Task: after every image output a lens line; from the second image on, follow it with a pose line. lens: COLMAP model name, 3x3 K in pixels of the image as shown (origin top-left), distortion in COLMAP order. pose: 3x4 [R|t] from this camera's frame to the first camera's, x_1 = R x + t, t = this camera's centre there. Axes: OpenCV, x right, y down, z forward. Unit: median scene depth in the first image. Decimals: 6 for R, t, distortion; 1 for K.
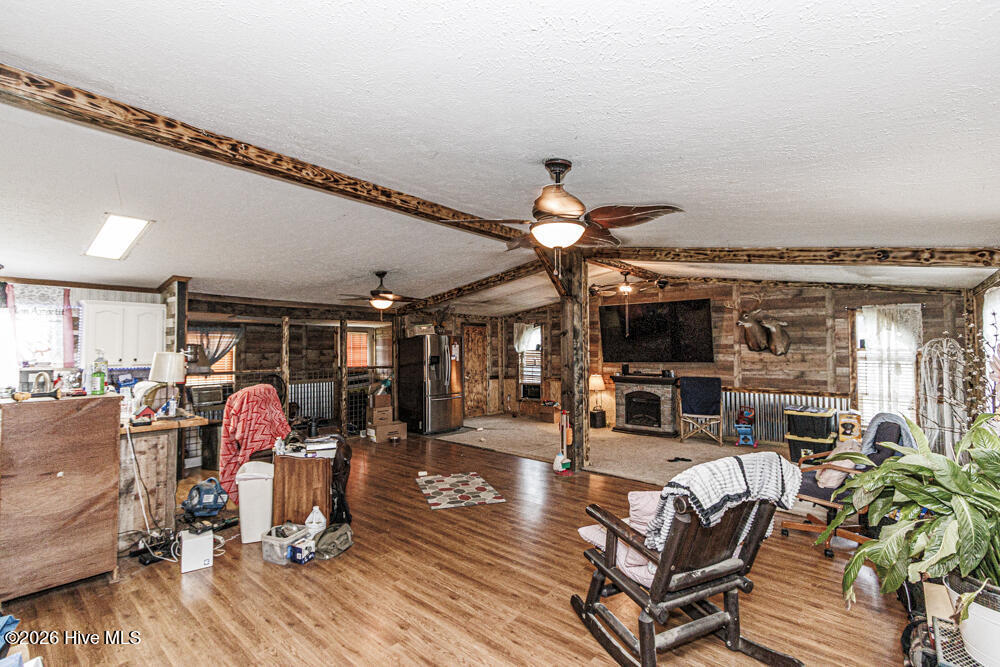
lens RADIAL K [[447.6, 0, 491.3], [0, 447.6, 337.6], [0, 0, 1]] dist [0.001851, -0.000089]
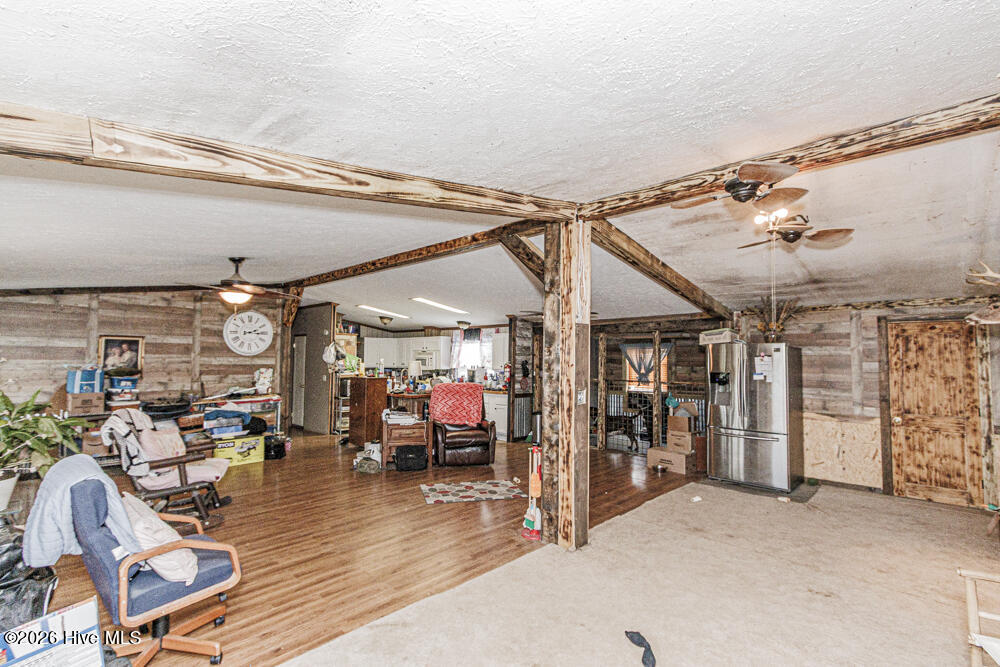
lens RADIAL K [[459.9, 0, 491.3], [0, 459.9, 335.5], [0, 0, 1]] dist [0.000438, -0.000466]
pose [[-0.042223, -0.051801, -0.997764, 0.636848], [0.015157, 0.998507, -0.052481, 0.014446], [0.998993, -0.017339, -0.041375, 0.671367]]
